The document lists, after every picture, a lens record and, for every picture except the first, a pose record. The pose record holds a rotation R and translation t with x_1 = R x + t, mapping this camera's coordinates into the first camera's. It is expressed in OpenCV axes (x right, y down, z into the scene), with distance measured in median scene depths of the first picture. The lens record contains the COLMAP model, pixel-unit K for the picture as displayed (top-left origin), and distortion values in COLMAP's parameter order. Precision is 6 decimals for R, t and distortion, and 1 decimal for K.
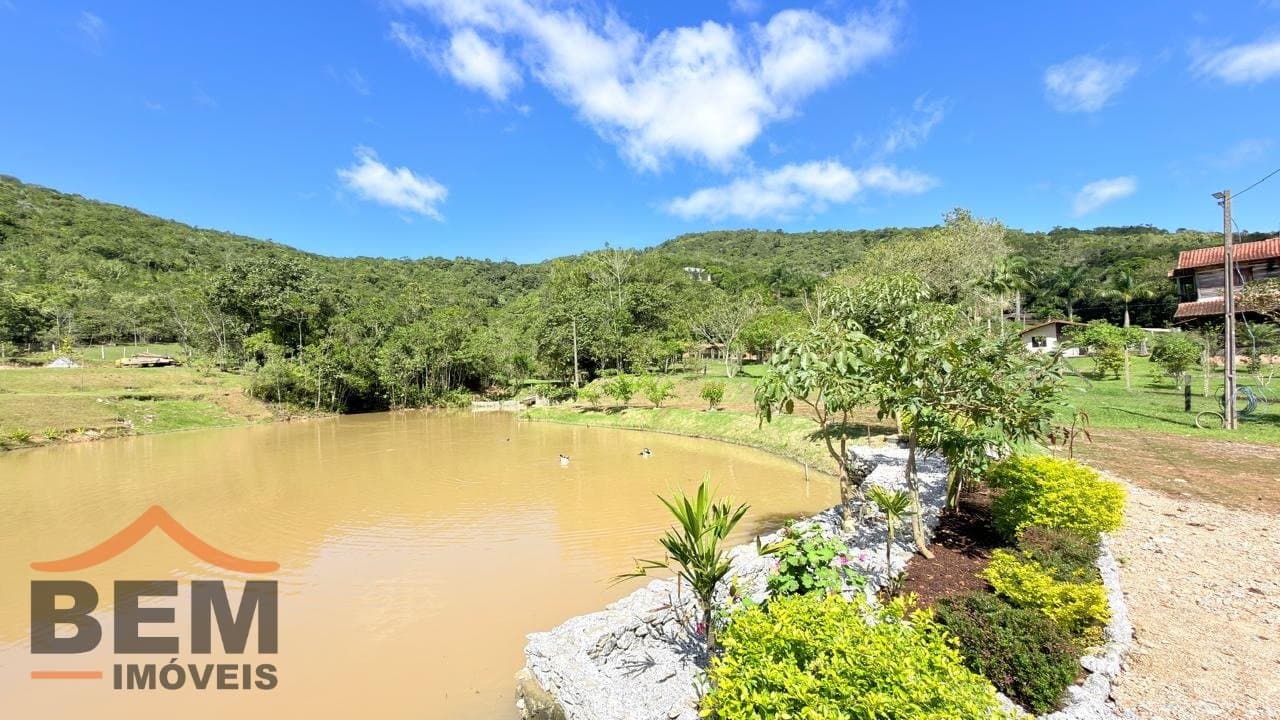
lens RADIAL K [[509.8, 0, 638.3], [0, 509.8, 354.1], [0, 0, 1]] dist [0.002741, -0.000597]
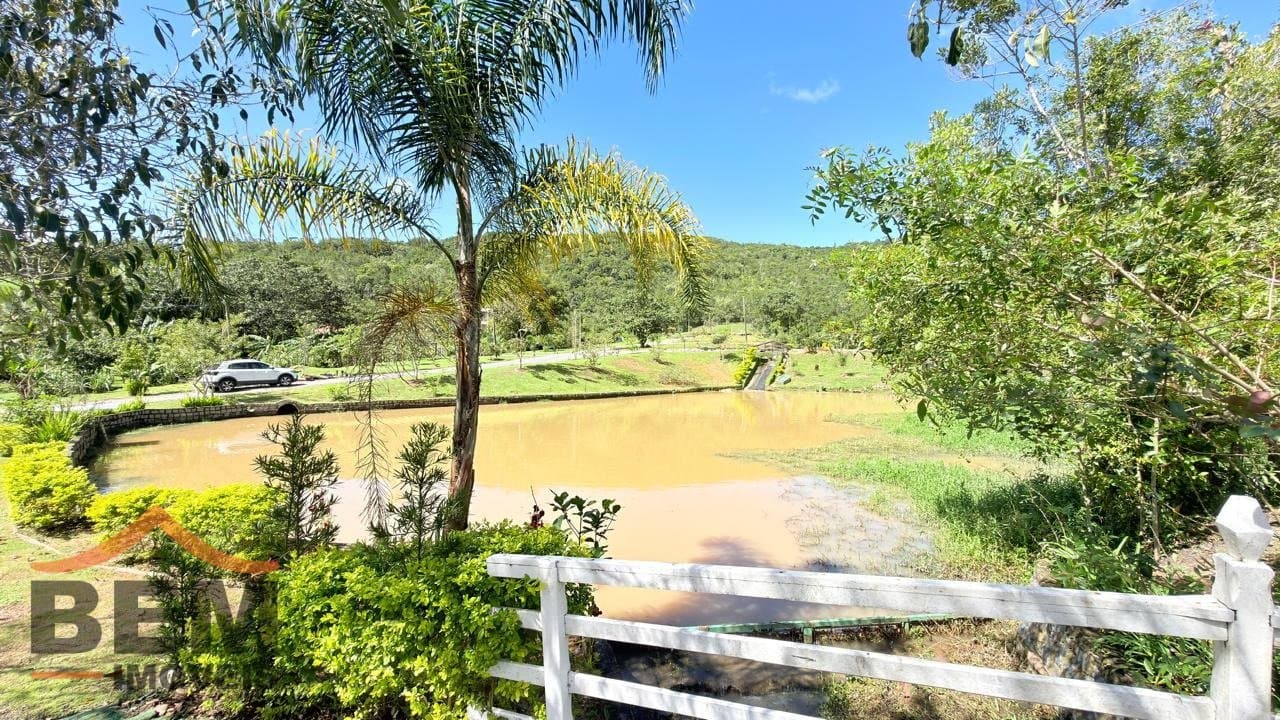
lens RADIAL K [[509.8, 0, 643.1], [0, 509.8, 358.7], [0, 0, 1]] dist [0.002741, -0.000597]
pose [[0.623587, 0.040386, -0.780710, 0.180374], [0.014399, 0.997902, 0.063123, -0.006155], [0.781622, -0.050604, 0.621697, -0.238585]]
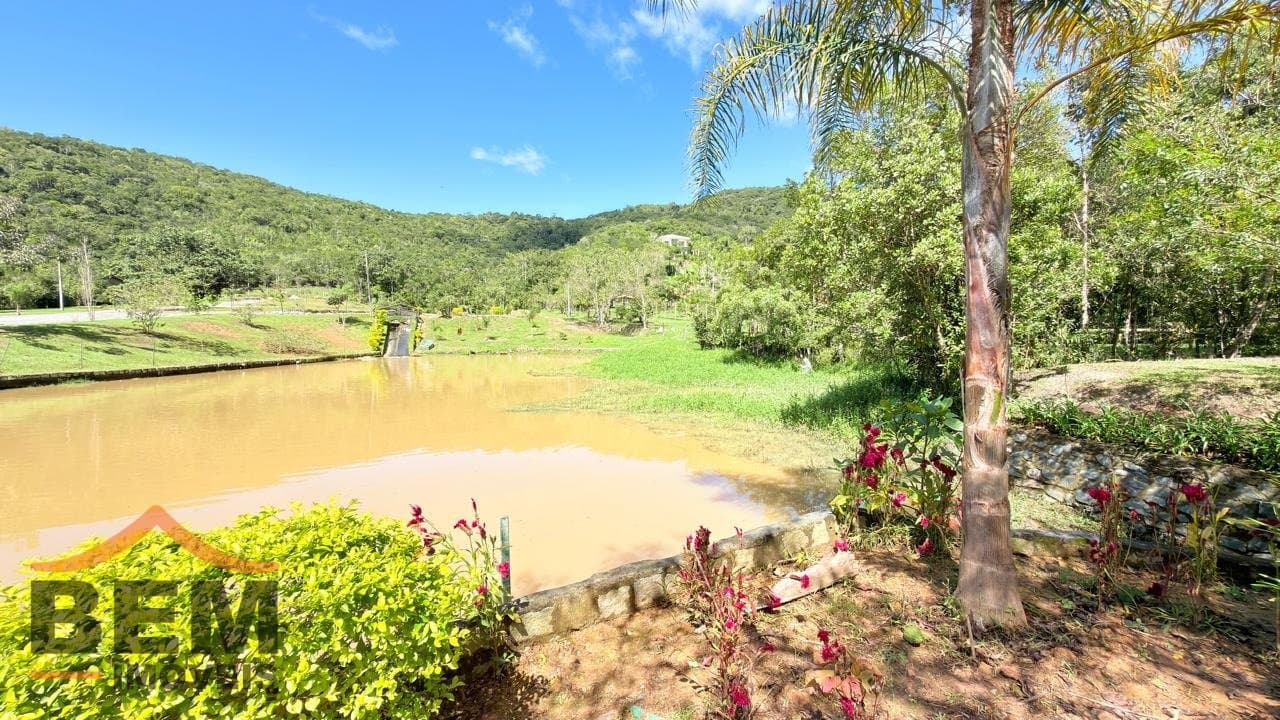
lens RADIAL K [[509.8, 0, 640.2], [0, 509.8, 354.9], [0, 0, 1]] dist [0.002741, -0.000597]
pose [[0.992266, 0.040390, -0.117375, 0.153056], [-0.028202, 0.994208, 0.103702, -0.001441], [0.120884, -0.099590, 0.987658, -0.245281]]
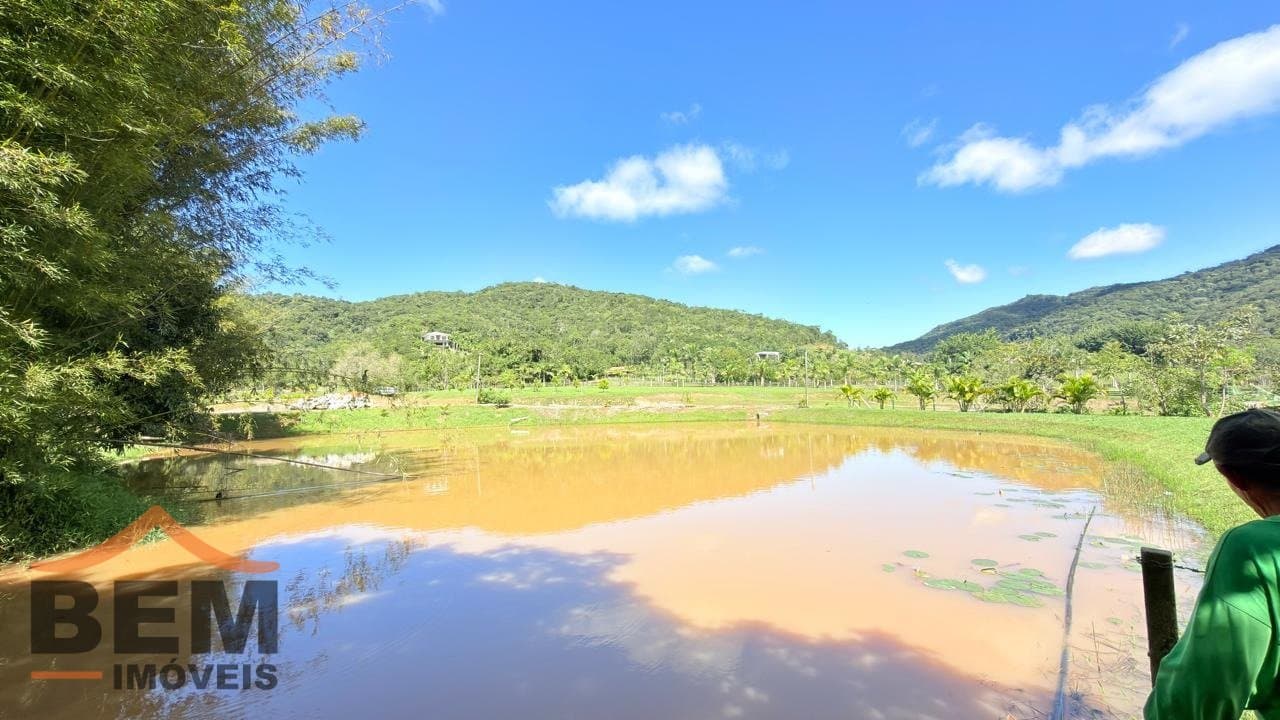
lens RADIAL K [[510.8, 0, 640.0], [0, 510.8, 357.7], [0, 0, 1]] dist [-0.002510, -0.001776]
pose [[0.969148, 0.022715, 0.245432, 0.285735], [-0.013763, 0.999178, -0.038130, -0.014866], [-0.246096, 0.033576, 0.968664, -0.727806]]
